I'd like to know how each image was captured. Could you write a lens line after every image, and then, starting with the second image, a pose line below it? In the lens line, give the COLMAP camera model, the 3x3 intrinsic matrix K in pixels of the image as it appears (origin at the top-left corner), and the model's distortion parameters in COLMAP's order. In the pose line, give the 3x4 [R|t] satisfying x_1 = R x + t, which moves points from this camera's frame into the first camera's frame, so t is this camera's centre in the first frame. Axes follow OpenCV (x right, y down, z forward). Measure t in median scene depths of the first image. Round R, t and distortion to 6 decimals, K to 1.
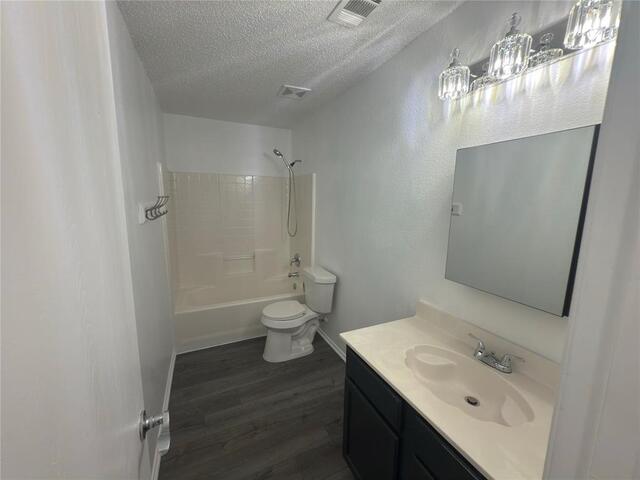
lens RADIAL K [[255.5, 0, 314.5], [0, 255.5, 241.6], [0, 0, 1]] dist [0.001966, -0.000340]
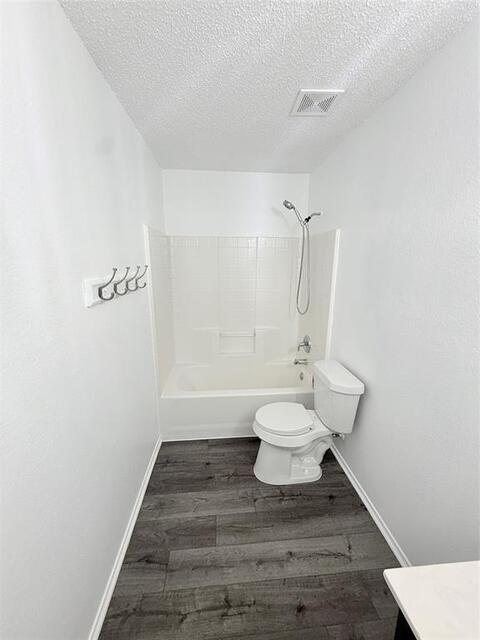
lens RADIAL K [[255.5, 0, 240.3], [0, 255.5, 319.1], [0, 0, 1]] dist [0.001966, -0.000340]
pose [[0.943827, 0.062926, -0.324395, -0.013600], [-0.045246, 0.997064, 0.061768, -0.057285], [0.327329, -0.043621, 0.943903, 0.256459]]
